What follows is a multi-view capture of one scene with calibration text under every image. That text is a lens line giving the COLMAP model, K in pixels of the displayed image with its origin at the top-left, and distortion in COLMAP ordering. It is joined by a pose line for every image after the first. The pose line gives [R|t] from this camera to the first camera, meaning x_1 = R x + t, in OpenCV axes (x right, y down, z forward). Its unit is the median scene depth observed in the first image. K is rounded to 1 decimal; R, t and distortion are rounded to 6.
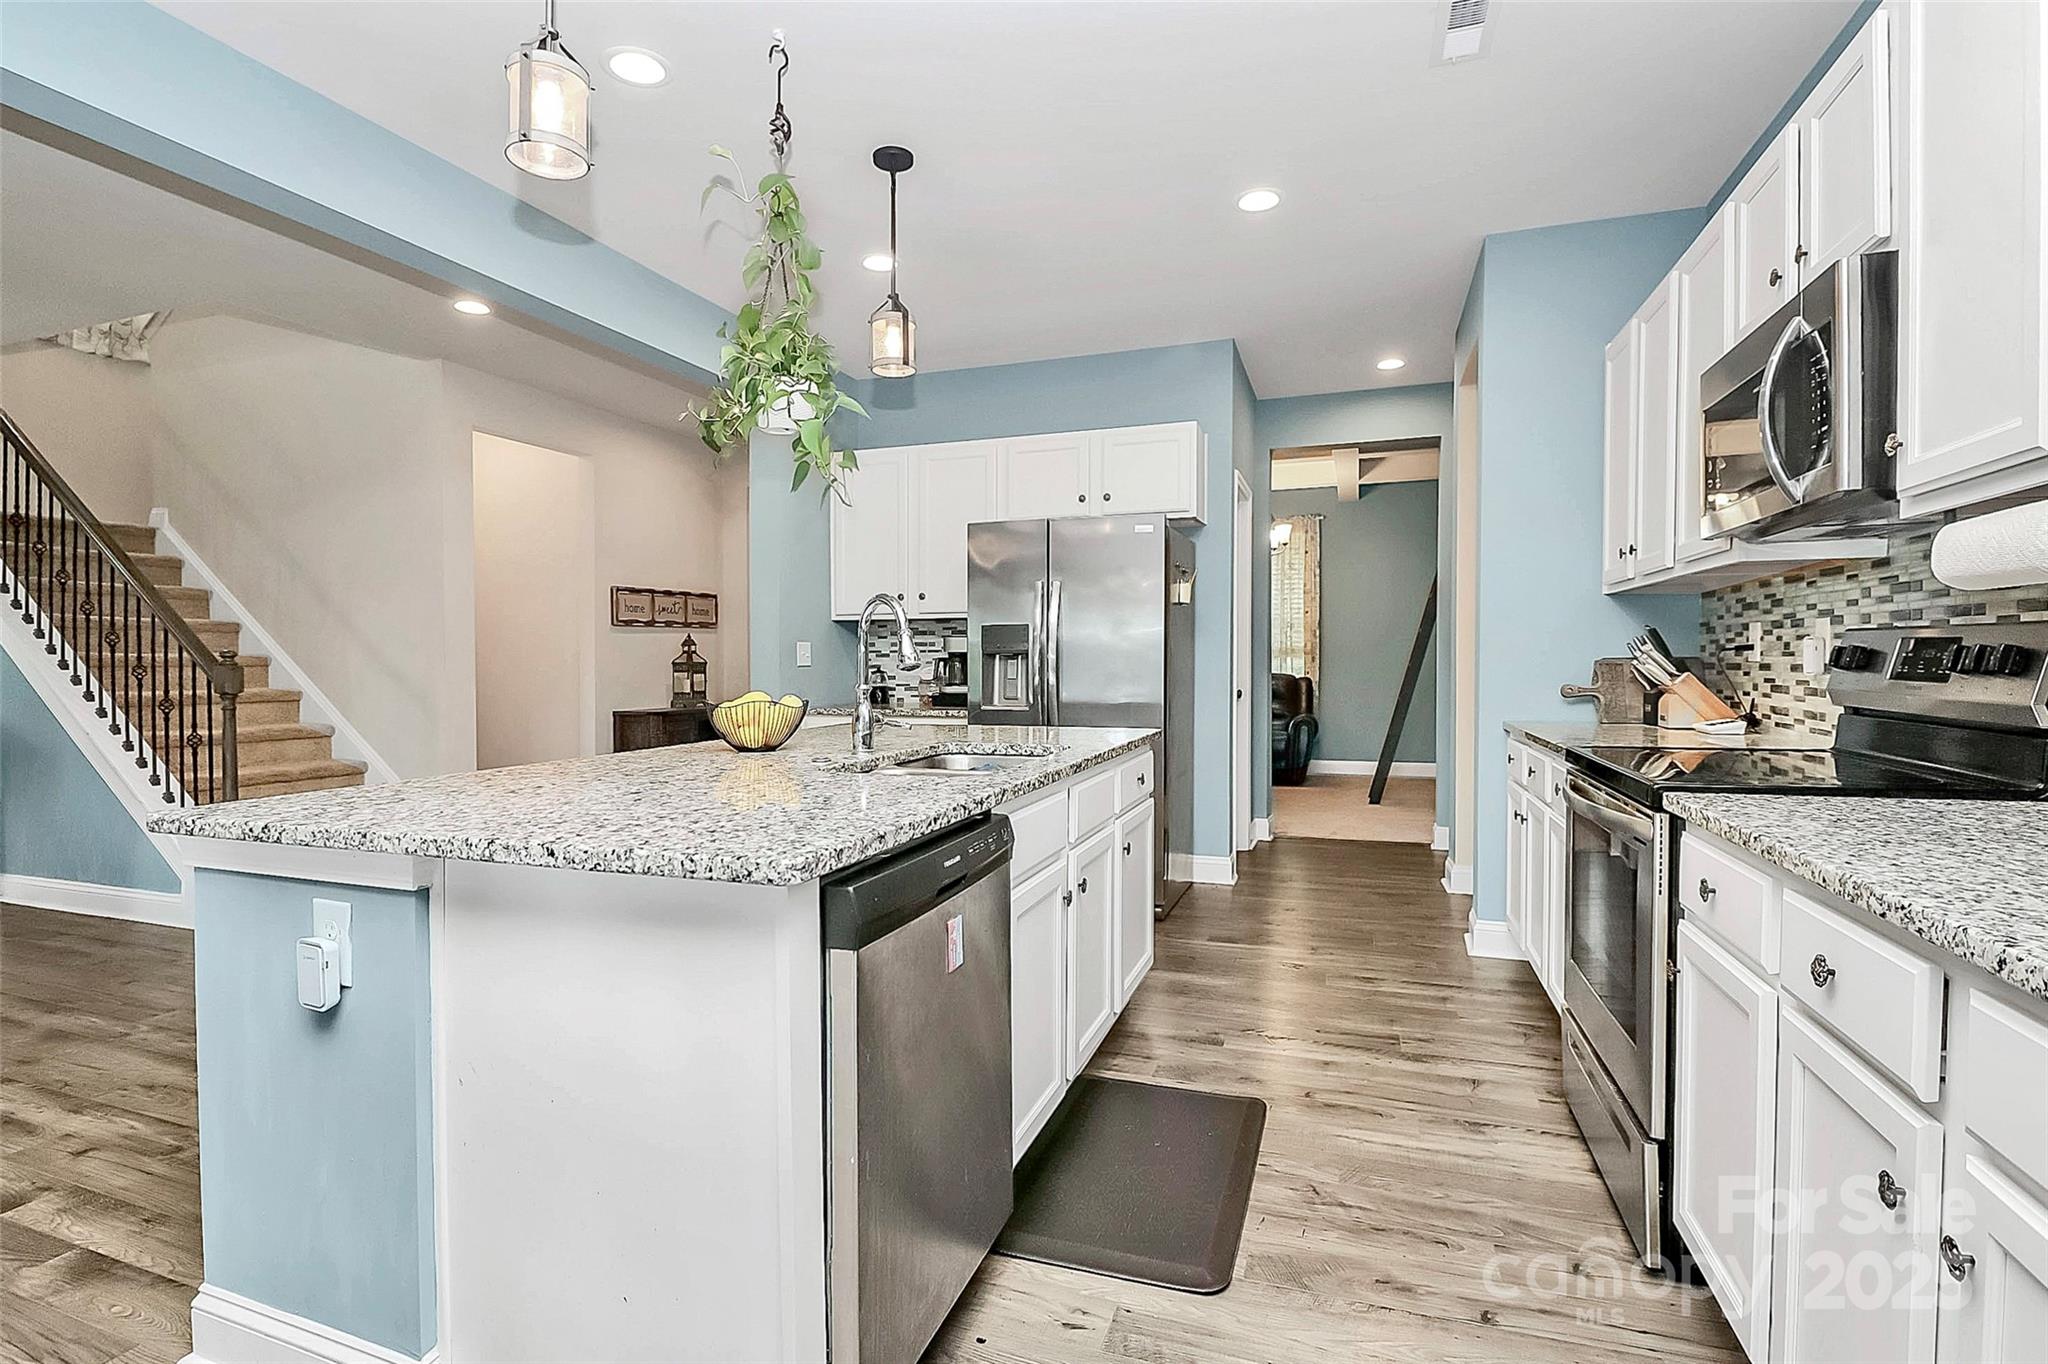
lens RADIAL K [[973.5, 0, 1027.8], [0, 973.5, 674.1], [0, 0, 1]] dist [-0.012230, -0.002235]
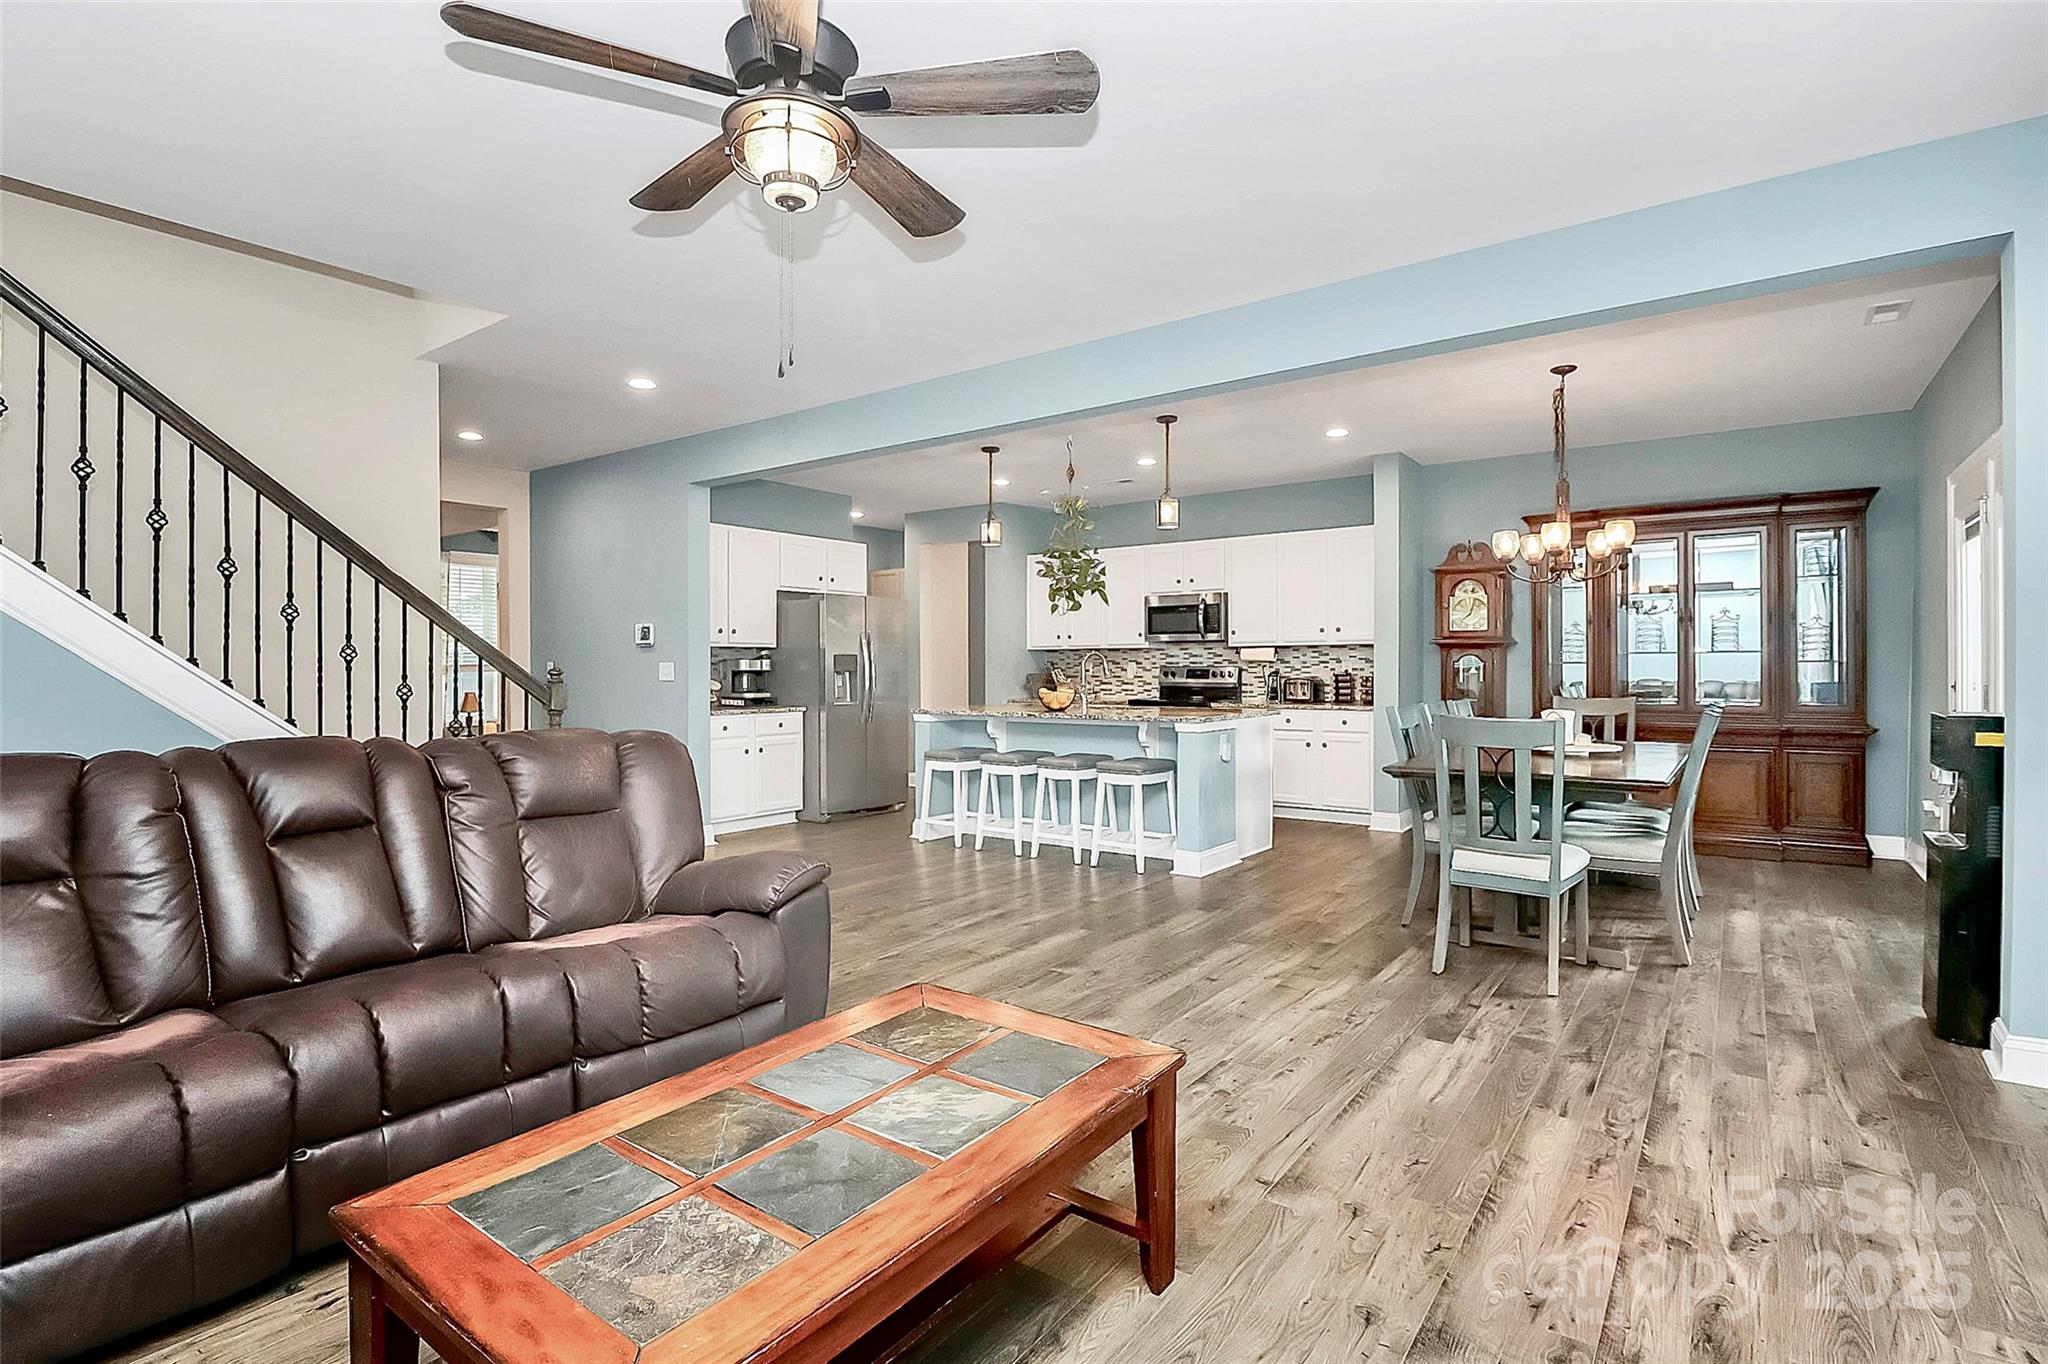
lens RADIAL K [[973.5, 0, 1018.2], [0, 973.5, 670.9], [0, 0, 1]] dist [-0.012230, -0.002235]
pose [[0.304688, 0.003325, 0.952447, -2.802006], [0.015794, 0.999839, -0.008543, -0.004958], [-0.952321, 0.017646, 0.304586, 0.337168]]
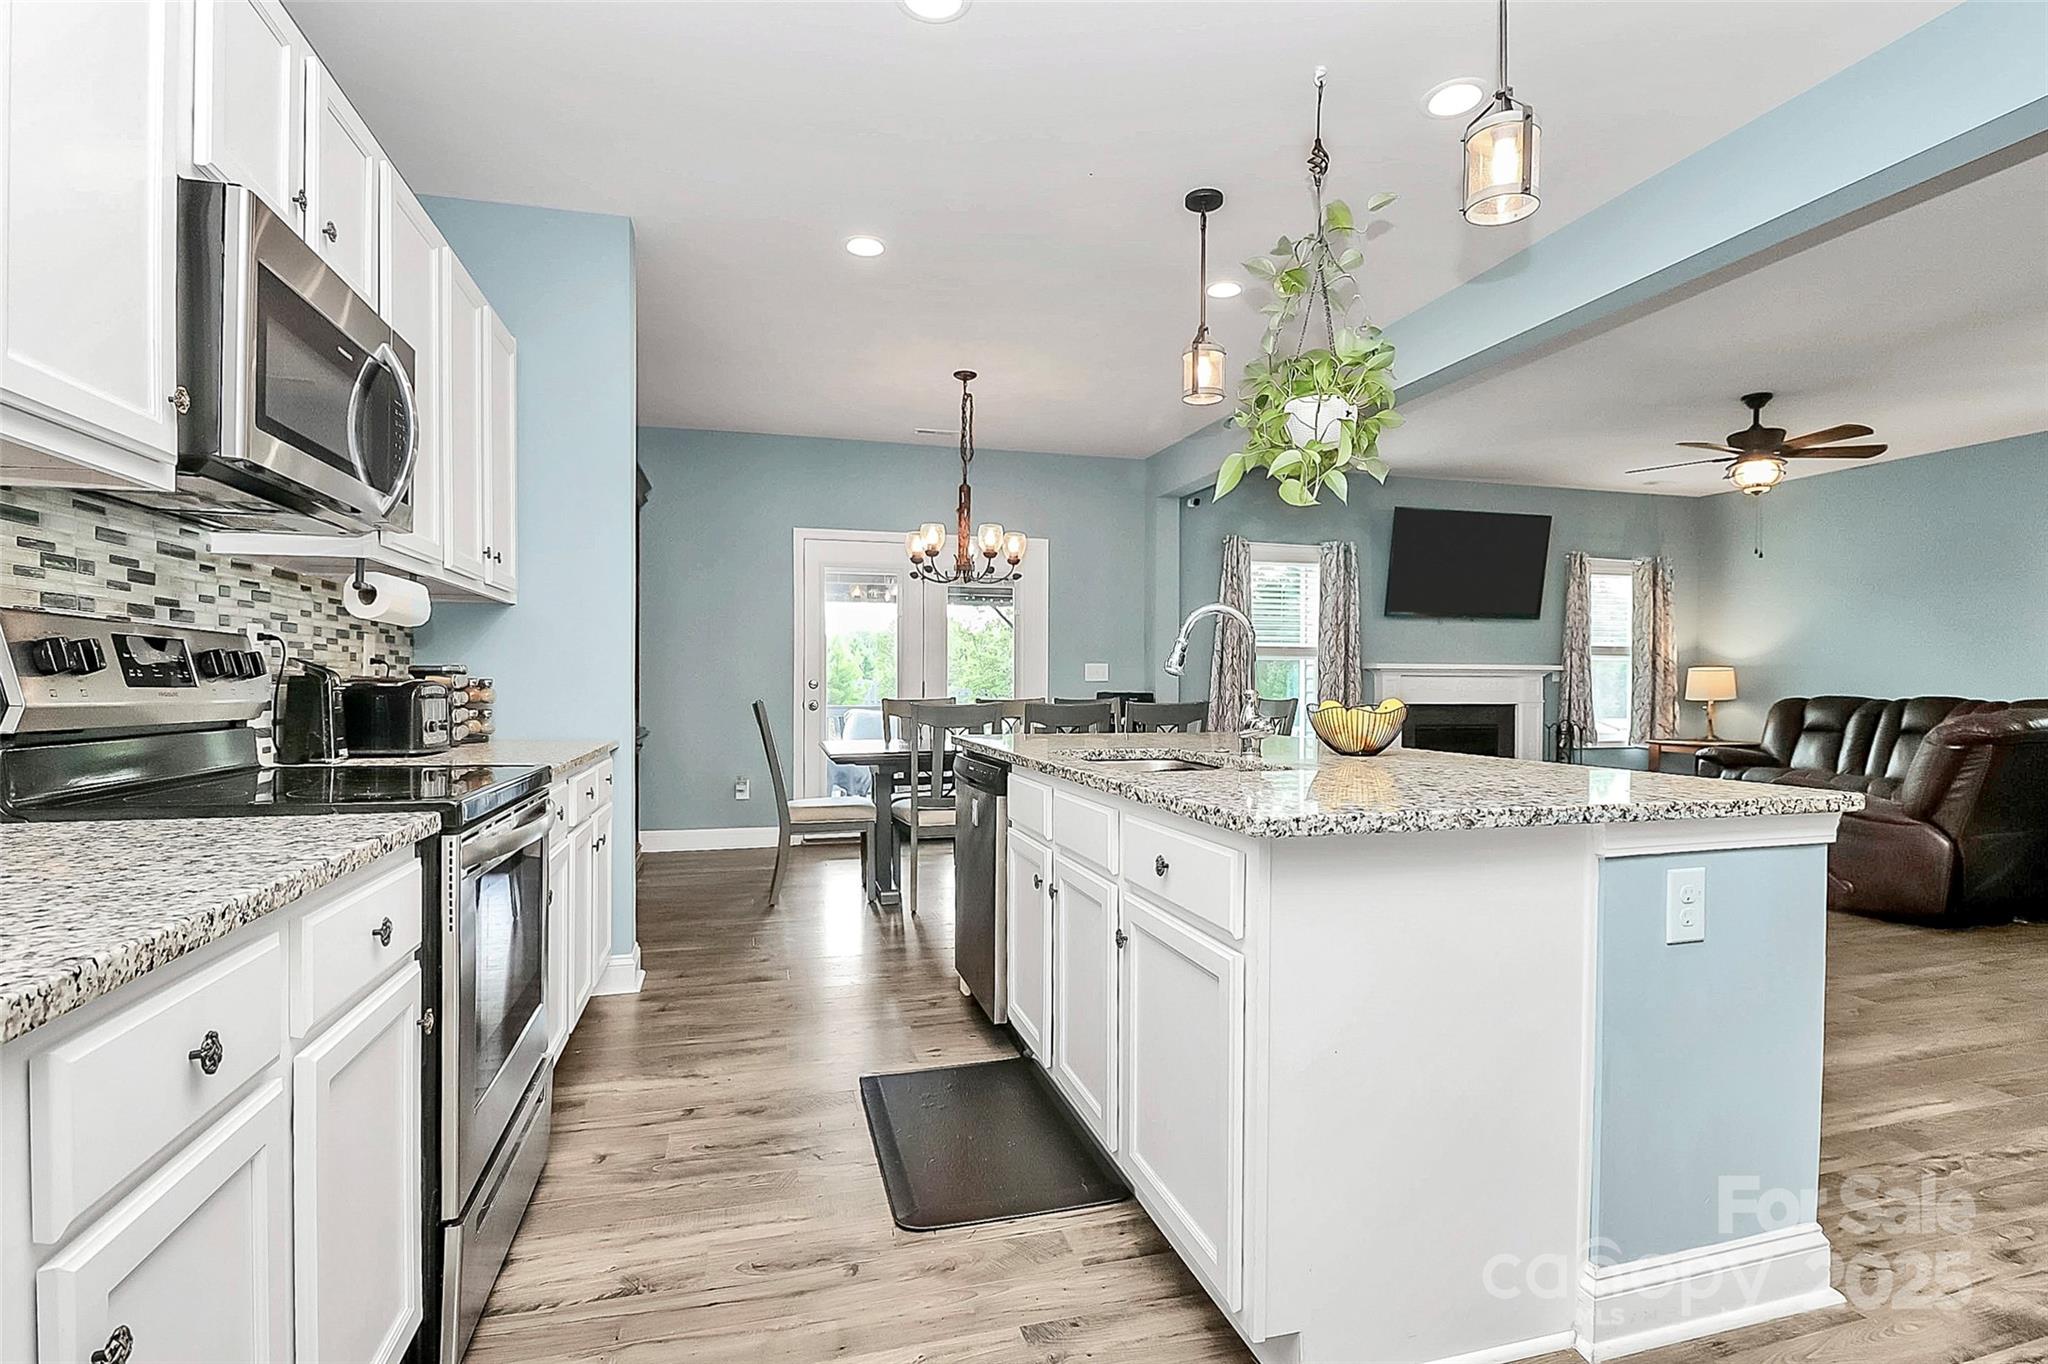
lens RADIAL K [[973.5, 0, 1016.6], [0, 973.5, 685.7], [0, 0, 1]] dist [-0.012230, -0.002235]
pose [[-0.831908, 0.003810, -0.554900, 0.595434], [-0.008005, 0.999790, 0.018866, -0.007789], [0.554856, 0.020137, -0.831703, 1.686931]]
